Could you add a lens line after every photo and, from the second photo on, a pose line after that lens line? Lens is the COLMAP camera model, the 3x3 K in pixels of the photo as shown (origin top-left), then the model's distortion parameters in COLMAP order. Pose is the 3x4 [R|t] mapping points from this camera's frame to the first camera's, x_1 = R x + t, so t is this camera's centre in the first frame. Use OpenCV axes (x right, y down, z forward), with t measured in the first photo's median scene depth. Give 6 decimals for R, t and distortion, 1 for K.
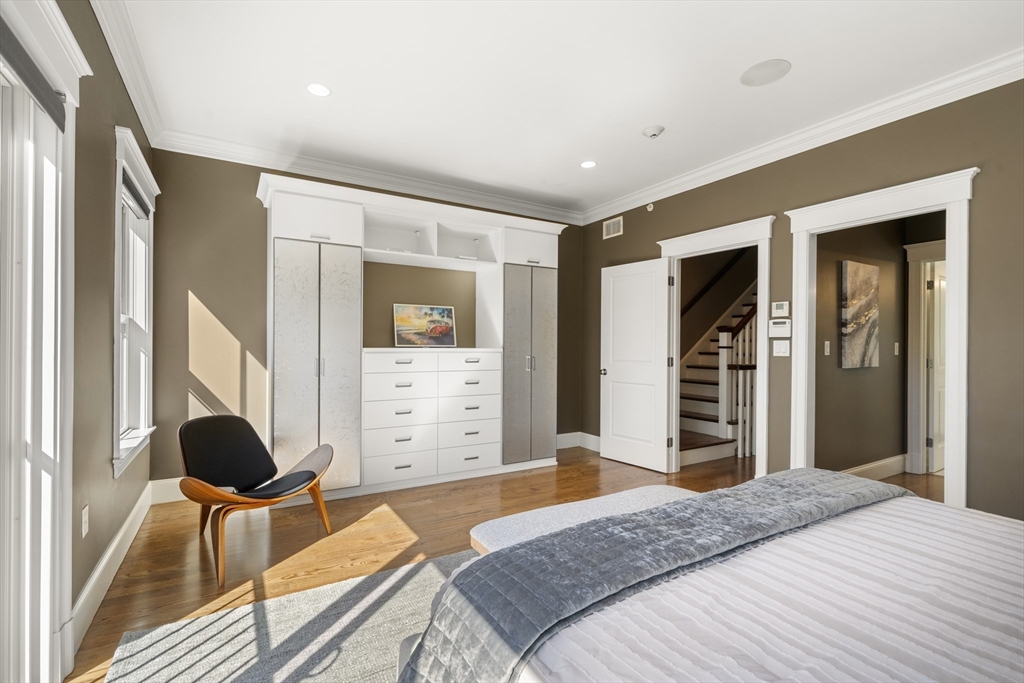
lens RADIAL K [[461.5, 0, 512.0], [0, 461.5, 341.5], [0, 0, 1]] dist [0.000933, 0.000132]
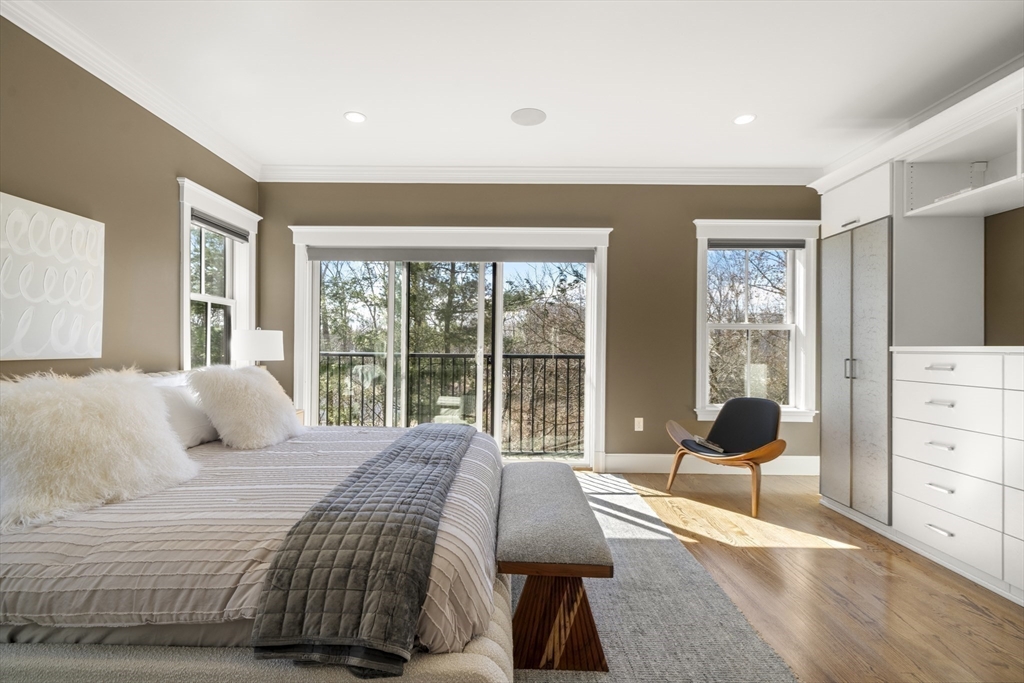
lens RADIAL K [[455.3, 0, 512.0], [0, 455.3, 341.5], [0, 0, 1]] dist [-0.000621, -0.000115]
pose [[-0.511392, 0.000599, -0.859347, 1.111276], [0.005488, 0.999982, -0.002569, -0.027671], [0.859330, -0.006030, -0.511386, 1.344831]]
